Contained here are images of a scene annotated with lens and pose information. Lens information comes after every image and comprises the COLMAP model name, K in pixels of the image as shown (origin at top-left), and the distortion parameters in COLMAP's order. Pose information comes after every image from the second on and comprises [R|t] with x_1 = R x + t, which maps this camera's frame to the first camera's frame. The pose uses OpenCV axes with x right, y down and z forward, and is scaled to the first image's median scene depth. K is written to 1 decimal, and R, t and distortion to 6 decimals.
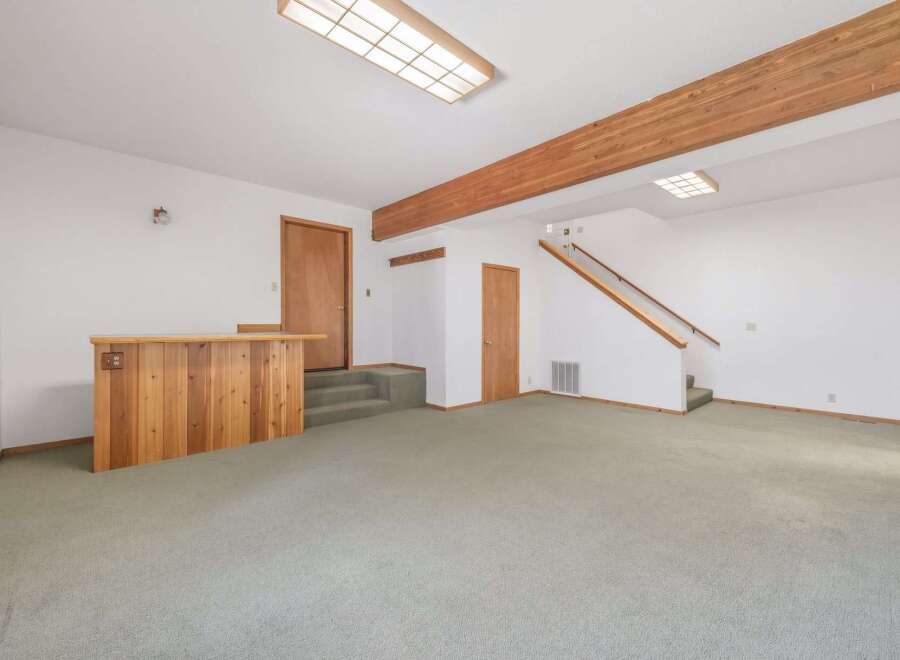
lens RADIAL K [[389.4, 0, 452.6], [0, 389.4, 329.2], [0, 0, 1]] dist [0.002782, -0.000185]
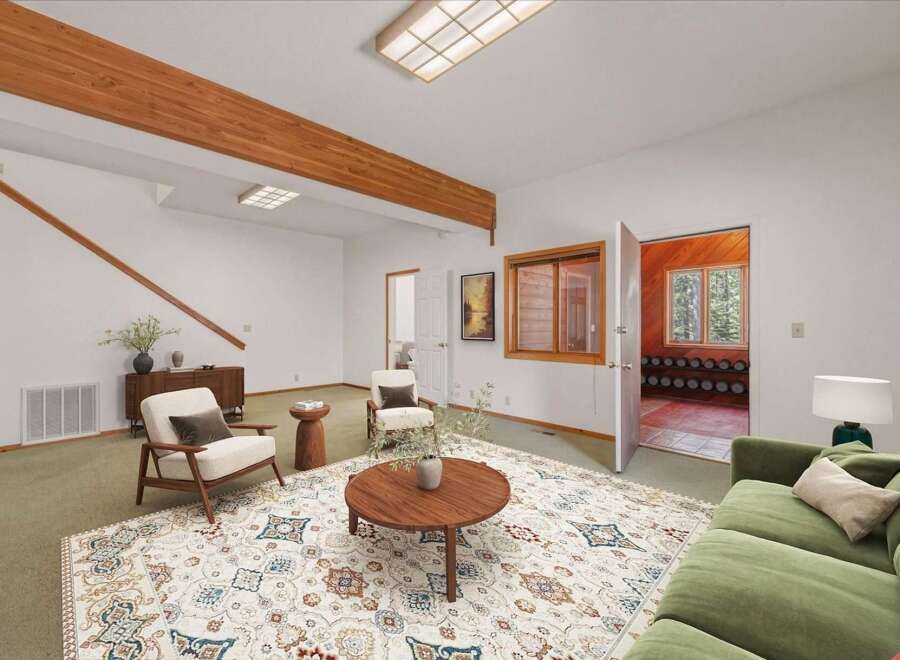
lens RADIAL K [[389.4, 0, 452.6], [0, 389.4, 329.2], [0, 0, 1]] dist [0.002782, -0.000185]
pose [[-0.061852, -0.009774, 0.998037, -0.557646], [0.011594, 0.999878, 0.010511, -0.011762], [-0.998018, 0.012222, -0.061731, 0.617320]]
